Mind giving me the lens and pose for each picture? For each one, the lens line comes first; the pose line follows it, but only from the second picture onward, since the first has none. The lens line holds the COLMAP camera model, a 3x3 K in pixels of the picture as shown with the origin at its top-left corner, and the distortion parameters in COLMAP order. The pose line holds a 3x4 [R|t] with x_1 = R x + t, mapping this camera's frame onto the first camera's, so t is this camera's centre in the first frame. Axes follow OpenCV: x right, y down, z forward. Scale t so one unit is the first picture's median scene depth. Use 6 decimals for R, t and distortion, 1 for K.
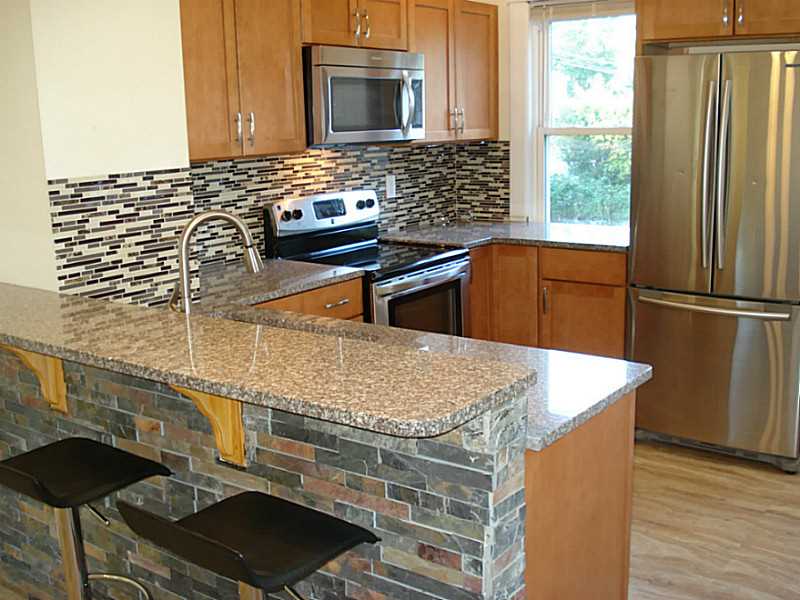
lens RADIAL K [[912.8, 0, 400.0], [0, 912.8, 300.0], [0, 0, 1]] dist [-0.086041, -0.055069]
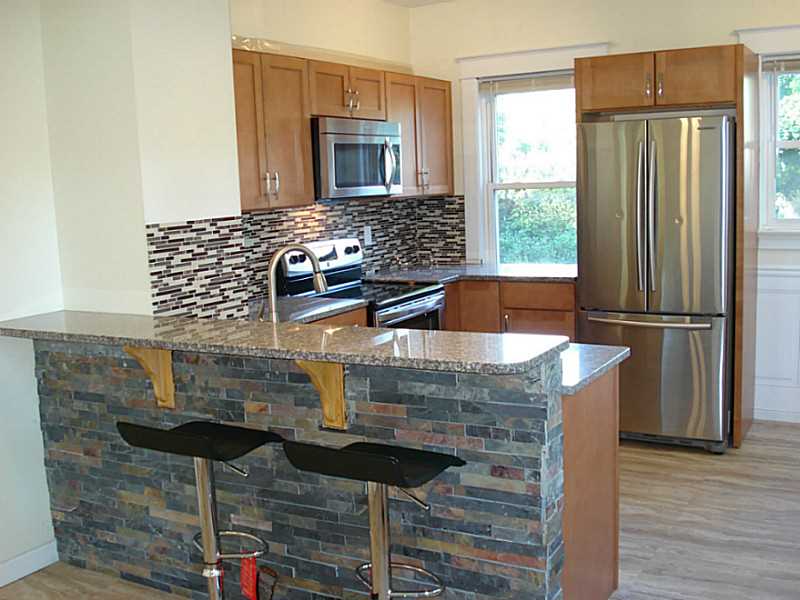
lens RADIAL K [[912.8, 0, 400.0], [0, 912.8, 300.0], [0, 0, 1]] dist [-0.086041, -0.055069]
pose [[0.993251, -0.029367, 0.112203, -0.169797], [0.037113, 0.997023, -0.067583, 0.062859], [-0.109884, 0.071292, 0.991384, -0.255696]]
